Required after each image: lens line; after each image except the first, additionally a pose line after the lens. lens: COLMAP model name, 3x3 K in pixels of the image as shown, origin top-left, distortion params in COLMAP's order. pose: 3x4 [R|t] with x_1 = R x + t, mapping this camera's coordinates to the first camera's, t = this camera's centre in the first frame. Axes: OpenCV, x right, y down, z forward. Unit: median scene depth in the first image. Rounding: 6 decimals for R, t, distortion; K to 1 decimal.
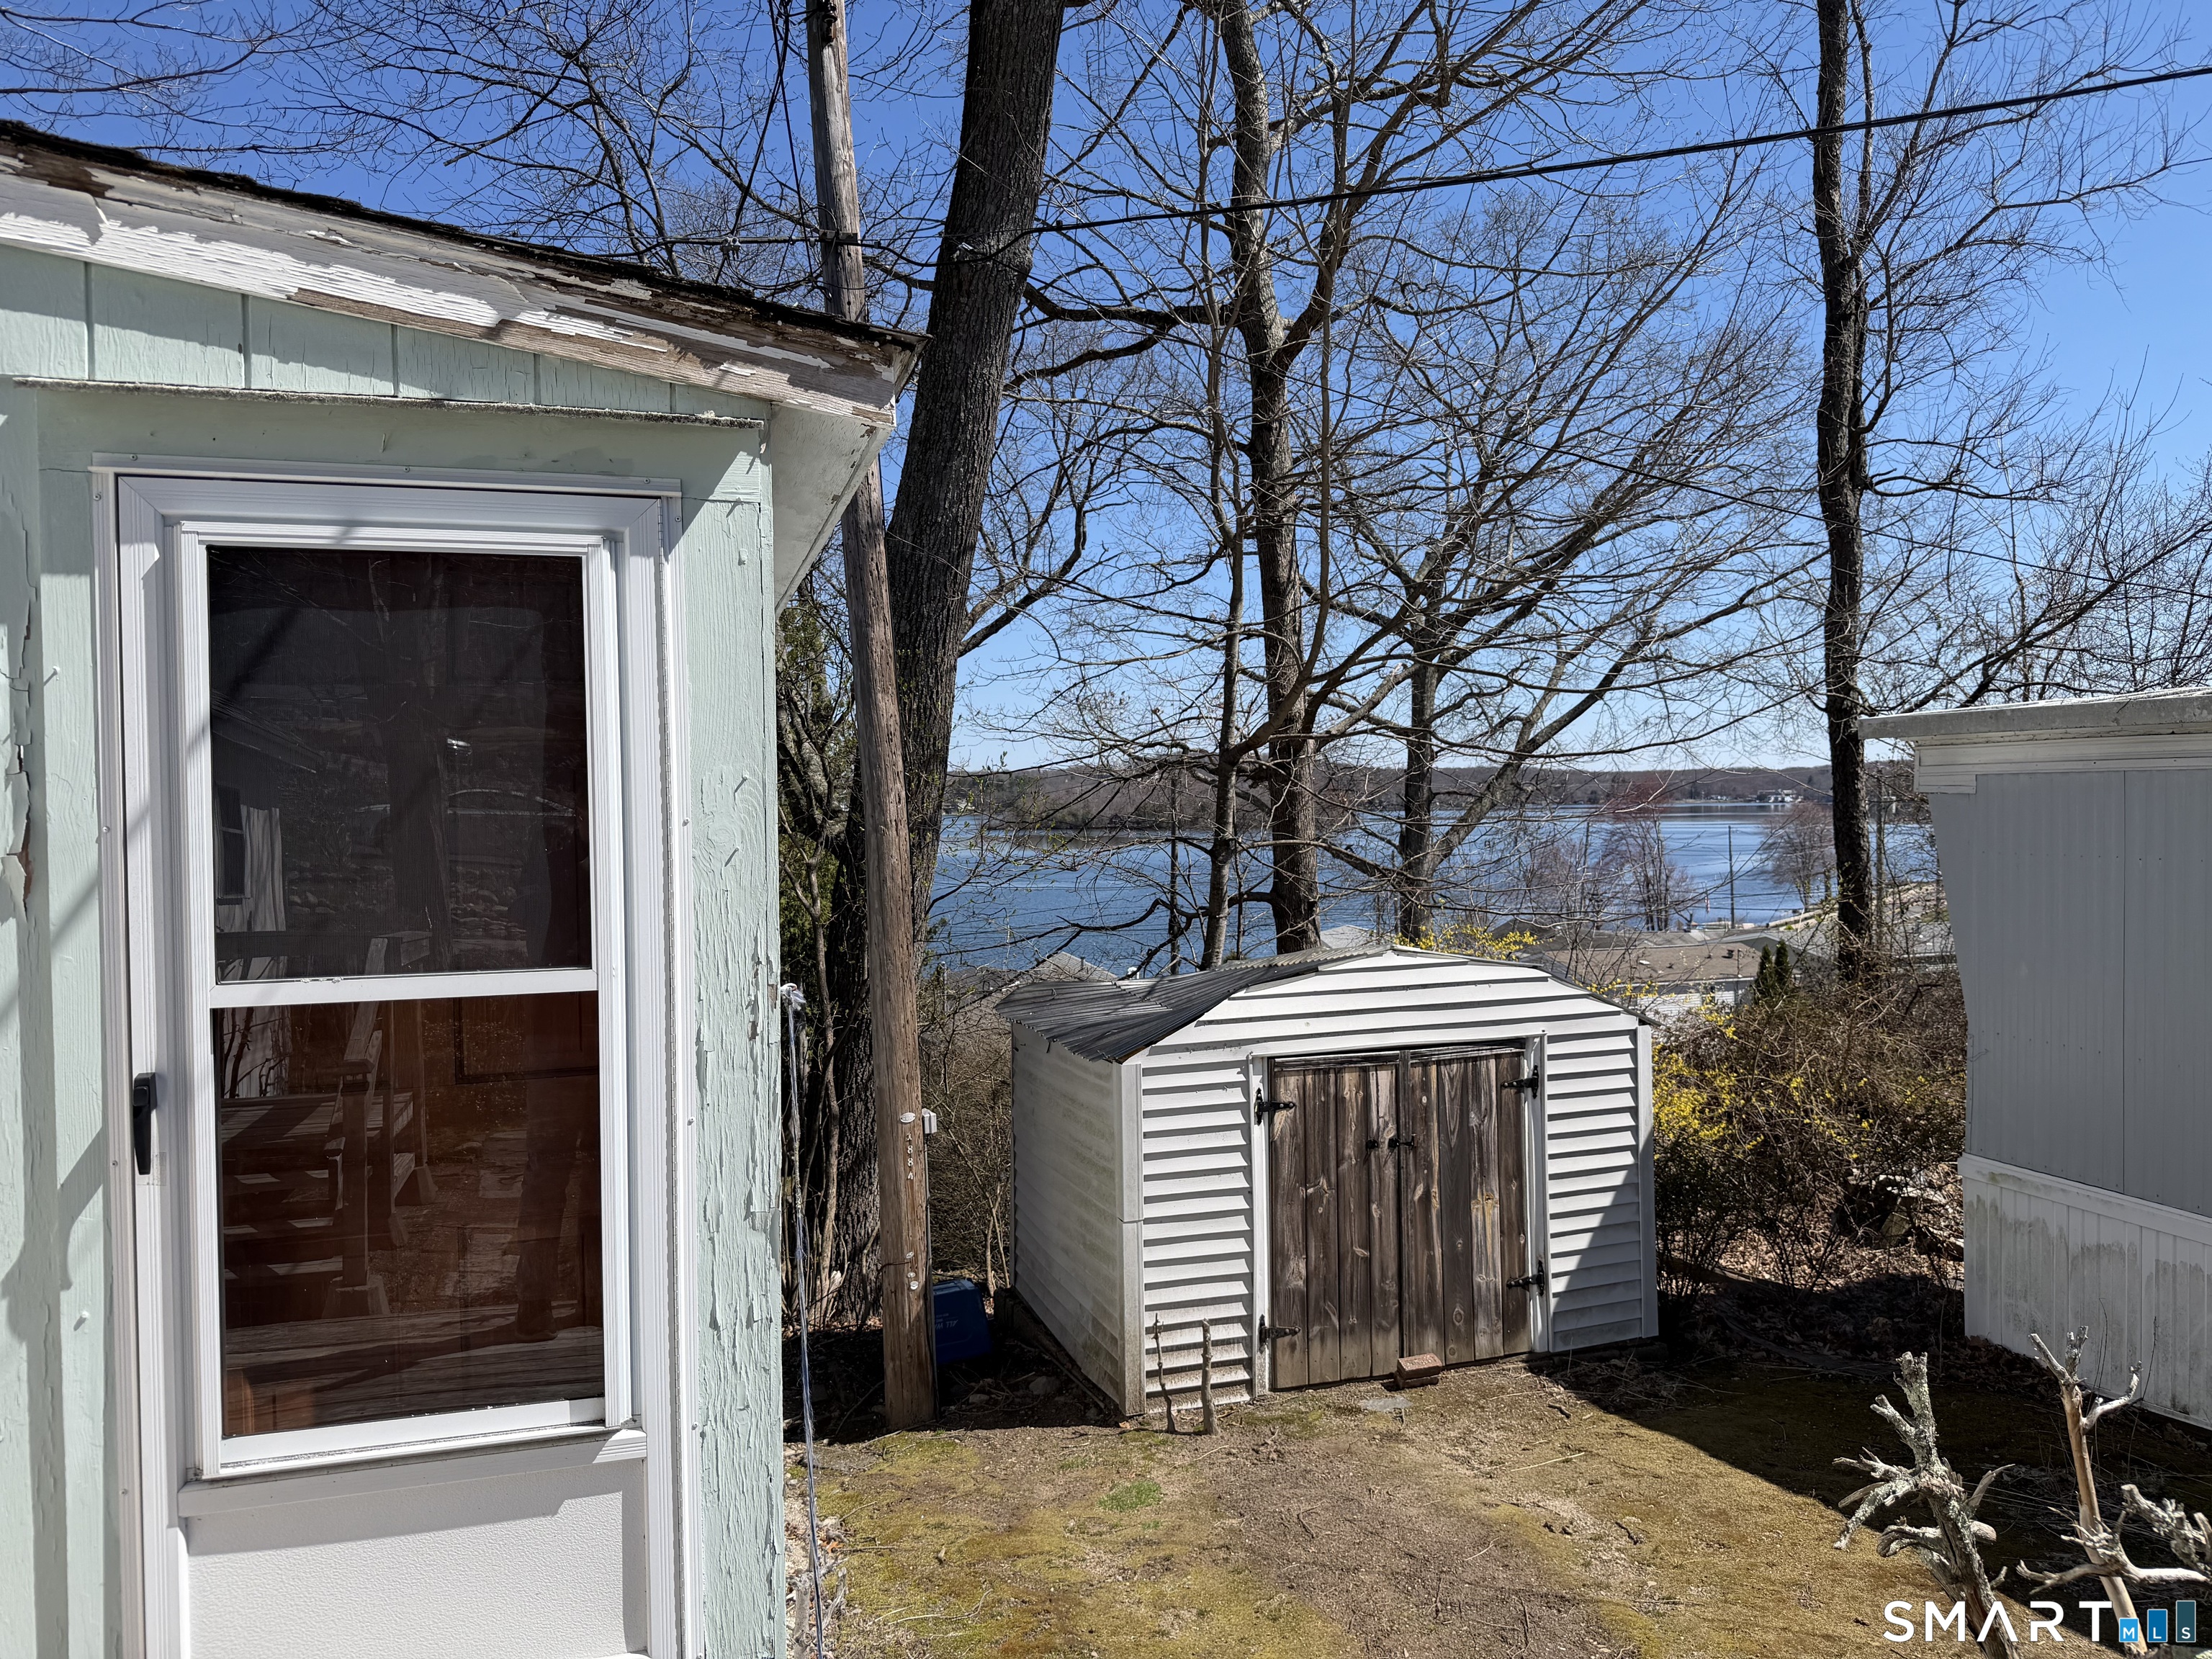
lens RADIAL K [[1575.0, 0, 1129.8], [0, 1575.0, 844.8], [0, 0, 1]] dist [0.039859, -0.058162]
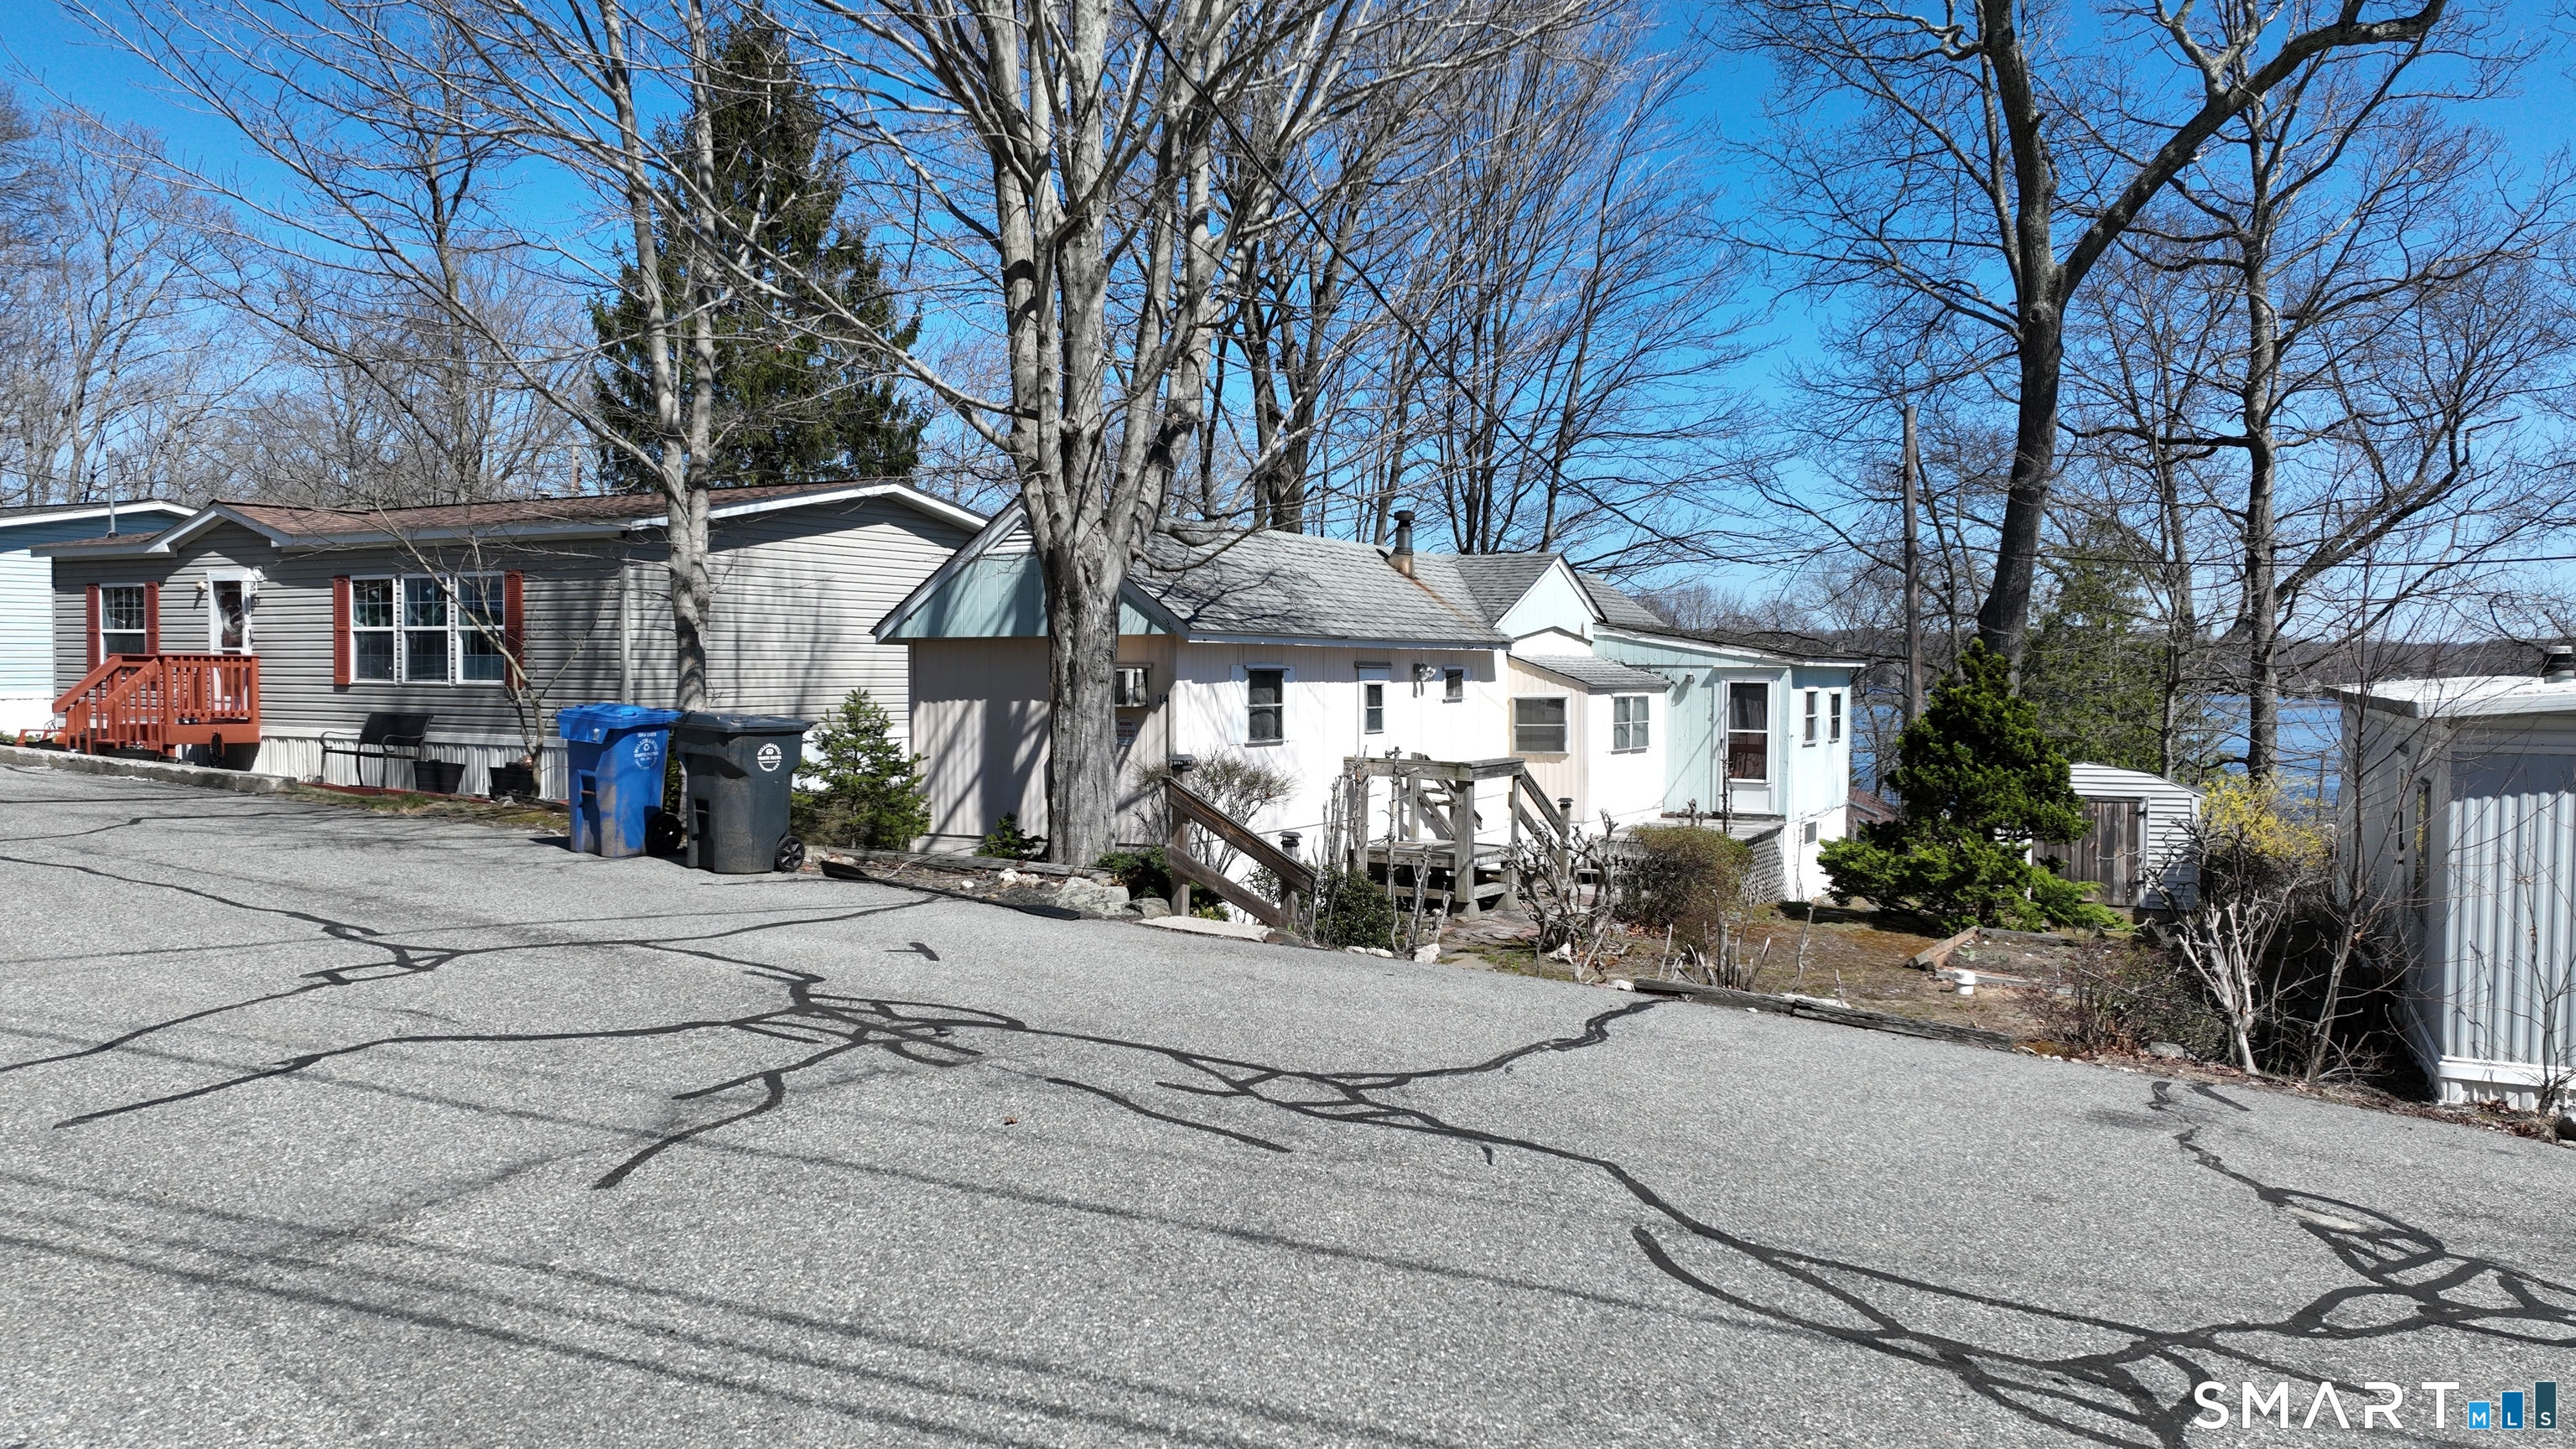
lens RADIAL K [[1830.8, 0, 1274.2], [0, 1830.8, 737.6], [0, 0, 1]] dist [-0.009358, 0.009138]
pose [[0.709432, 0.045400, -0.703310, 4.543503], [-0.036981, 0.998946, 0.027181, -0.051239], [0.703803, 0.006726, 0.710363, -7.608859]]
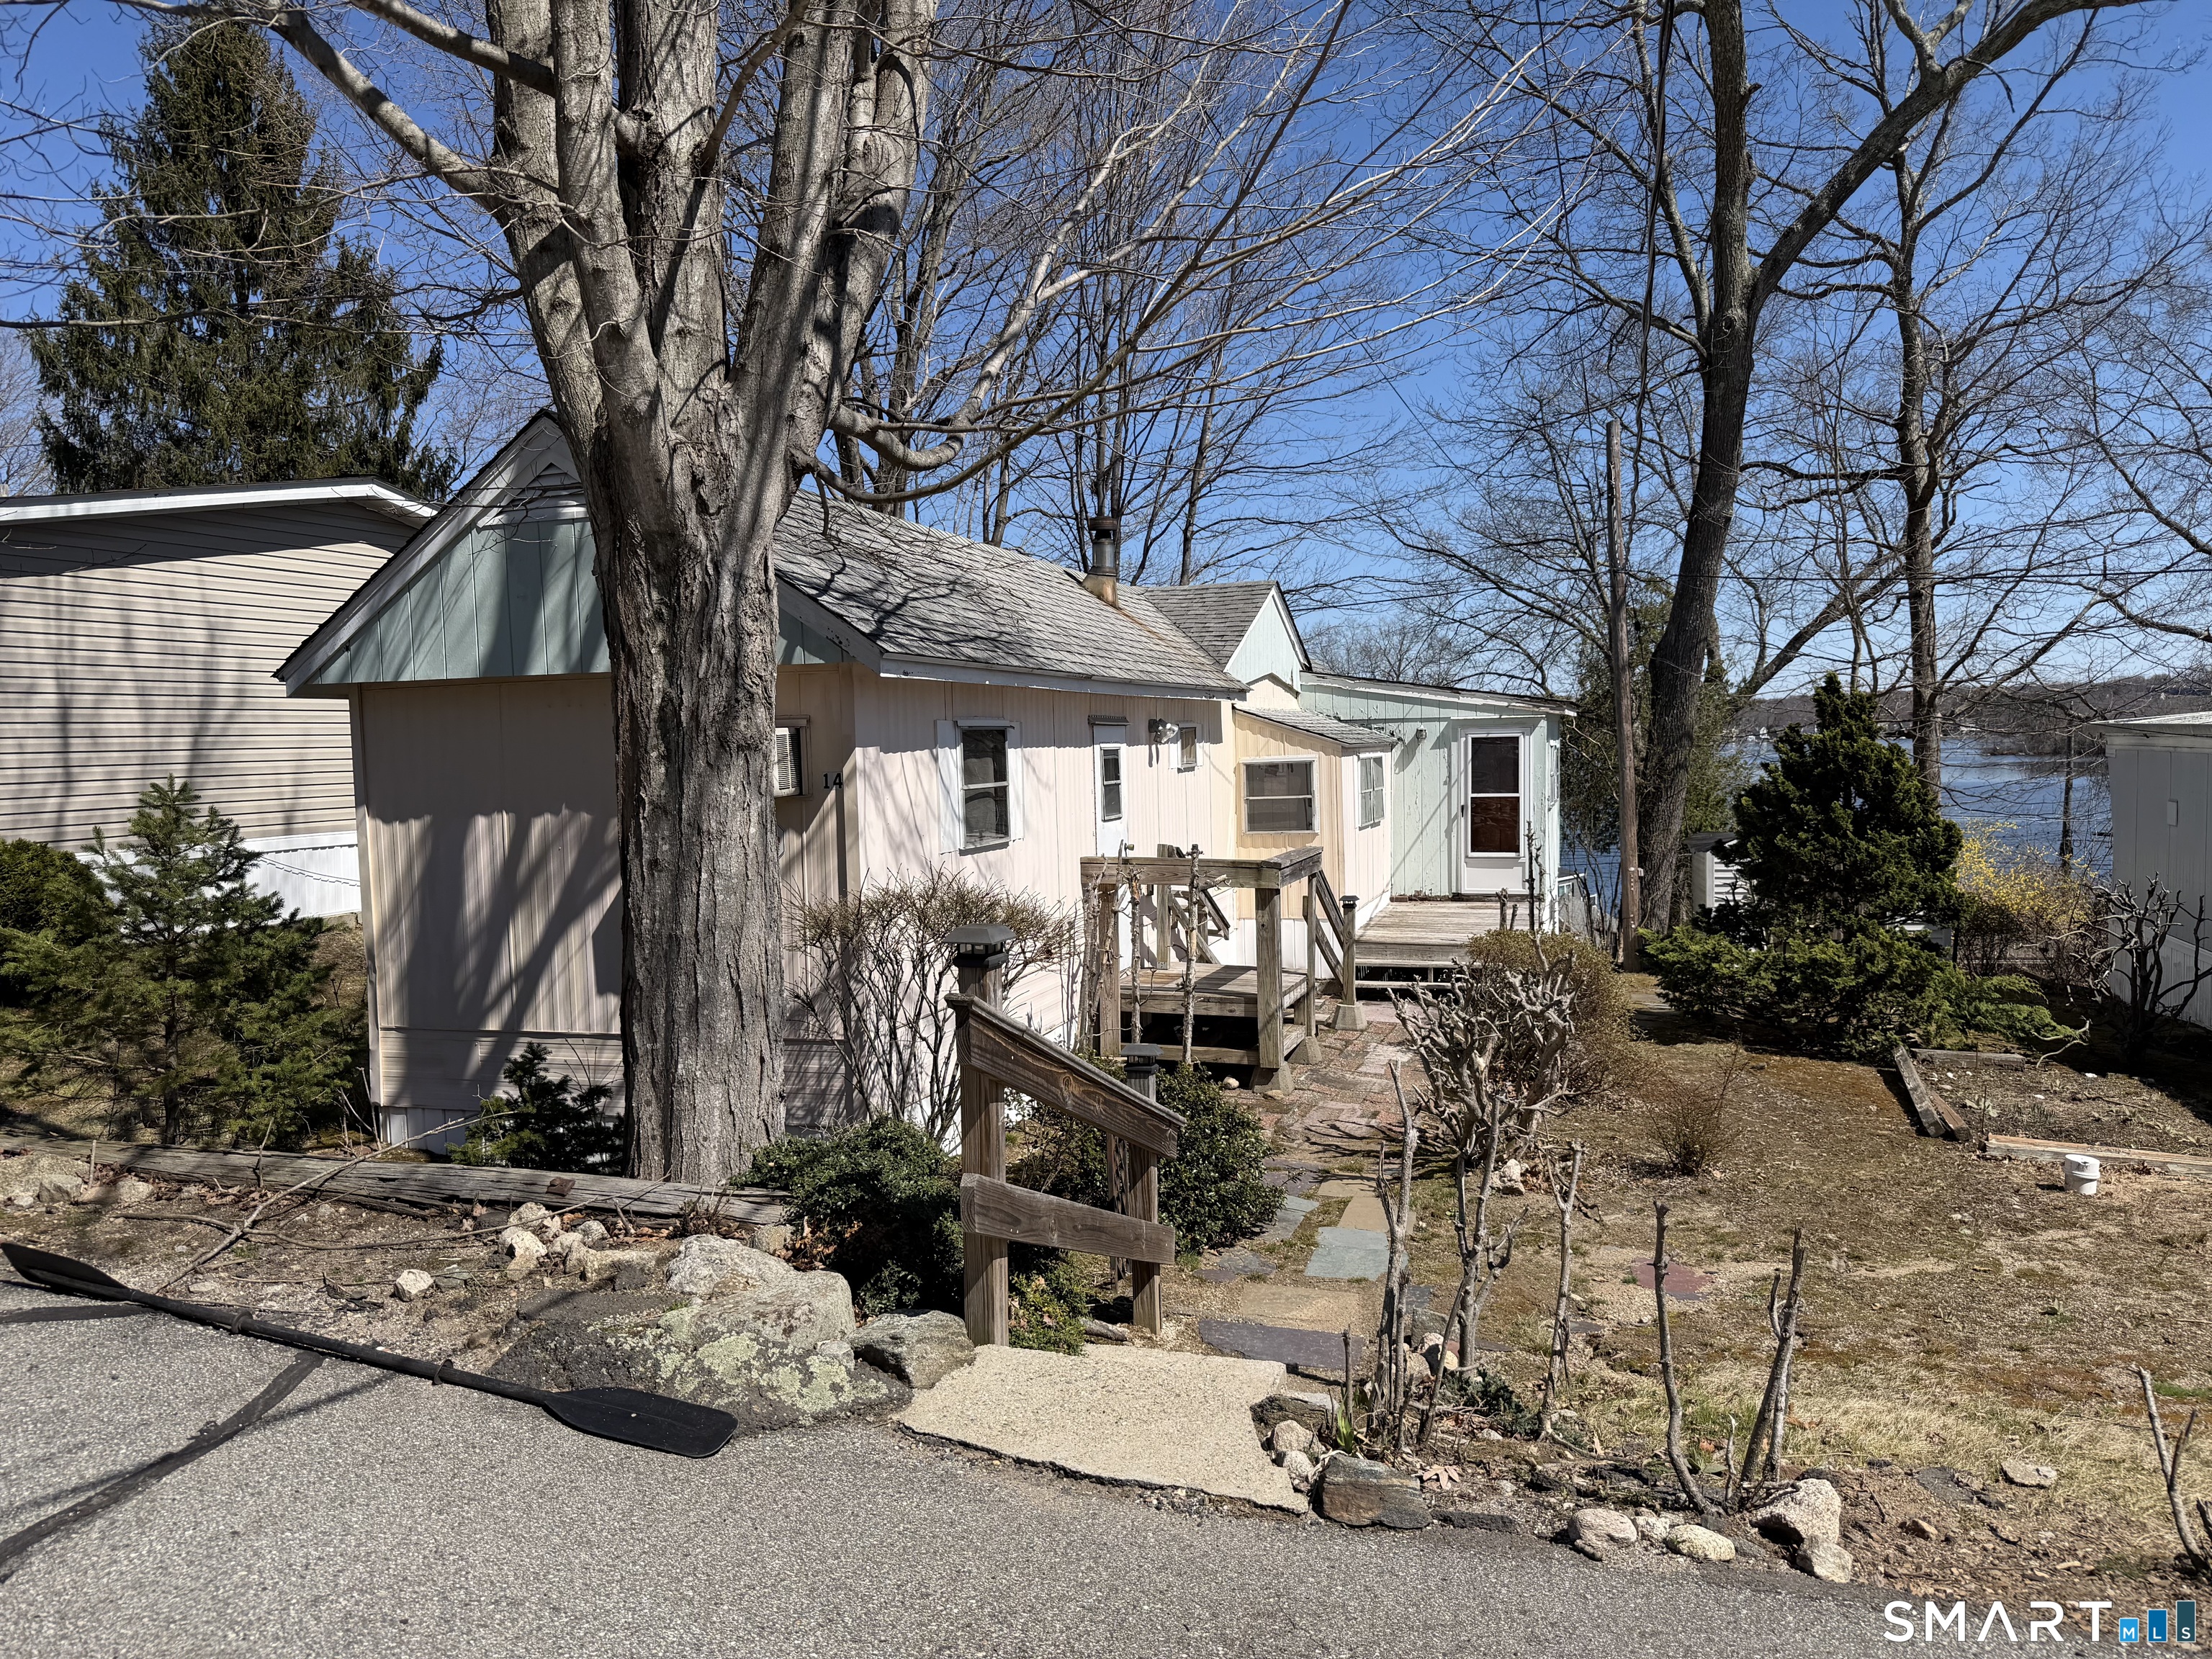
lens RADIAL K [[1575.0, 0, 1116.9], [0, 1575.0, 831.3], [0, 0, 1]] dist [0.039859, -0.058162]
pose [[0.827880, 0.029807, -0.560112, 2.046791], [-0.007517, 0.999087, 0.042057, -0.034719], [0.560854, -0.030608, 0.827349, -5.643636]]
